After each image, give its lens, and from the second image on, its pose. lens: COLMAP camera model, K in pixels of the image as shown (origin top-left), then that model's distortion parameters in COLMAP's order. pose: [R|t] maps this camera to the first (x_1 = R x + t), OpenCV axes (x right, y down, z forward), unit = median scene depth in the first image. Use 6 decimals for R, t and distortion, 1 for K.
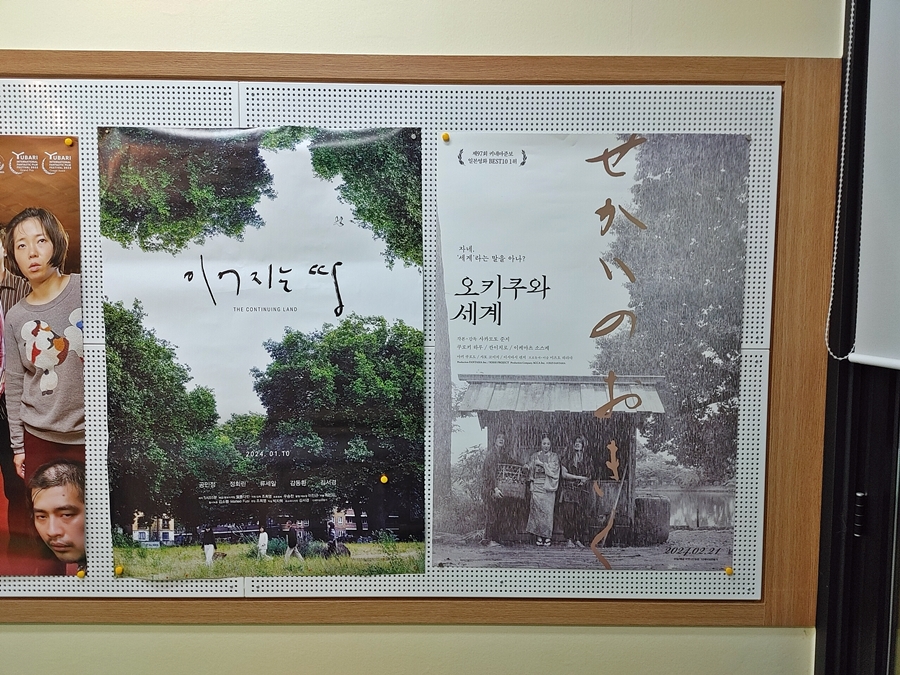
lens RADIAL K [[788.6, 0, 451.1], [0, 788.6, 342.1], [0, 0, 1]] dist [0.069333, -0.120937]
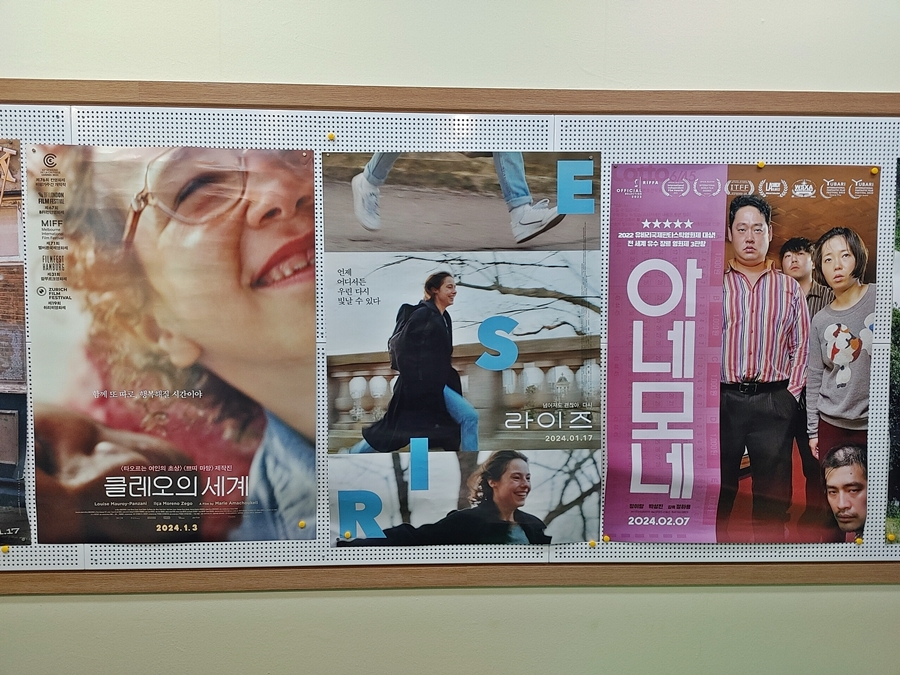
lens RADIAL K [[691.4, 0, 457.0], [0, 691.4, 335.3], [0, 0, 1]] dist [0.059174, -0.080053]
pose [[0.999685, -0.005367, 0.024499, -1.093497], [0.005506, 0.999969, -0.005606, -0.007484], [-0.024468, 0.005739, 0.999684, -0.009386]]
